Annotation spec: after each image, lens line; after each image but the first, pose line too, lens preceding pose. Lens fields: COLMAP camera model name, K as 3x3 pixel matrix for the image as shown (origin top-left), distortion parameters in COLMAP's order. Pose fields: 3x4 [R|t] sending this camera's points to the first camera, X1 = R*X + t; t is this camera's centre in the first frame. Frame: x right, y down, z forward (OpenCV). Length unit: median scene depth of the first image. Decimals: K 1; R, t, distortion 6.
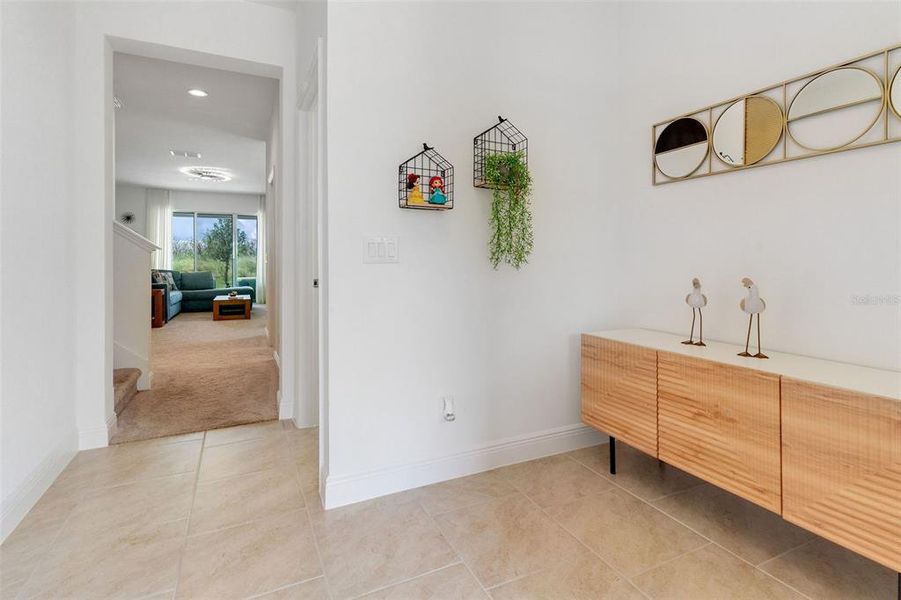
lens RADIAL K [[439.0, 0, 449.5], [0, 439.0, 275.5], [0, 0, 1]] dist [0.000019, -0.000066]
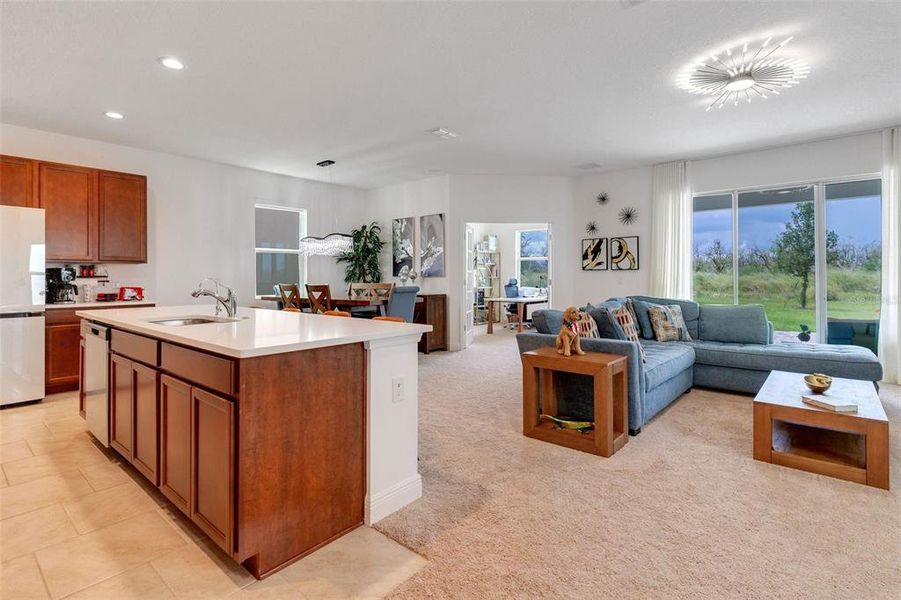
lens RADIAL K [[439.0, 0, 449.5], [0, 439.0, 275.5], [0, 0, 1]] dist [0.000019, -0.000066]
pose [[0.406828, -0.008956, -0.913461, -0.256121], [-0.018476, 0.999667, -0.018030, -0.027559], [0.913318, 0.024212, 0.406527, 0.516478]]
